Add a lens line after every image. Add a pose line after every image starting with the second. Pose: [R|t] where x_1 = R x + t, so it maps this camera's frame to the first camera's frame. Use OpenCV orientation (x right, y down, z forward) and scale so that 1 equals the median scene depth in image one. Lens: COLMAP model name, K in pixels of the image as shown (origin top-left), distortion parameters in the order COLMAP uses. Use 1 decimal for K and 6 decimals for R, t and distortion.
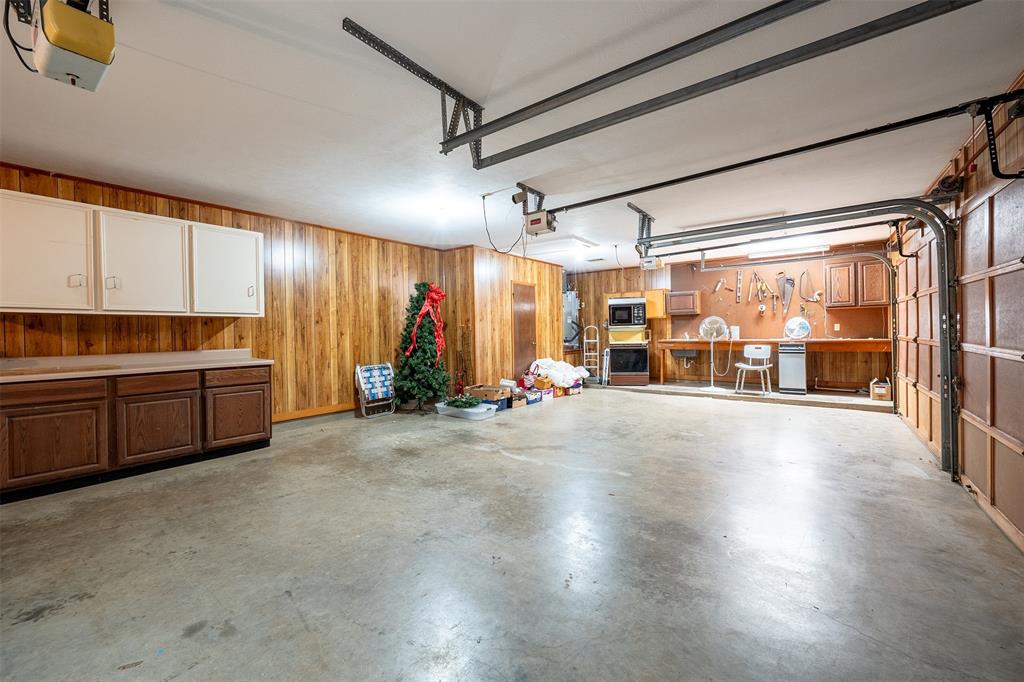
lens RADIAL K [[392.5, 0, 510.2], [0, 392.5, 336.8], [0, 0, 1]] dist [-0.022289, 0.006996]
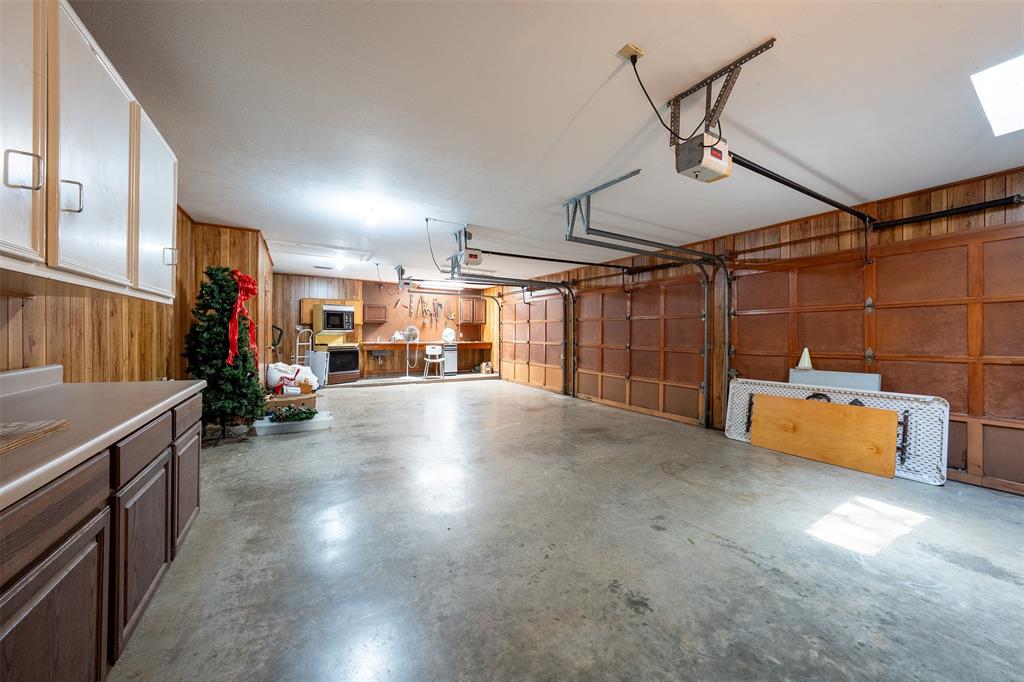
lens RADIAL K [[353.3, 0, 486.4], [0, 353.3, 338.5], [0, 0, 1]] dist [-0.020761, -0.000006]
pose [[0.425736, 0.006127, 0.904827, -0.556248], [-0.003415, 0.999981, -0.005165, -0.001146], [-0.904841, -0.000891, 0.425749, 0.237389]]
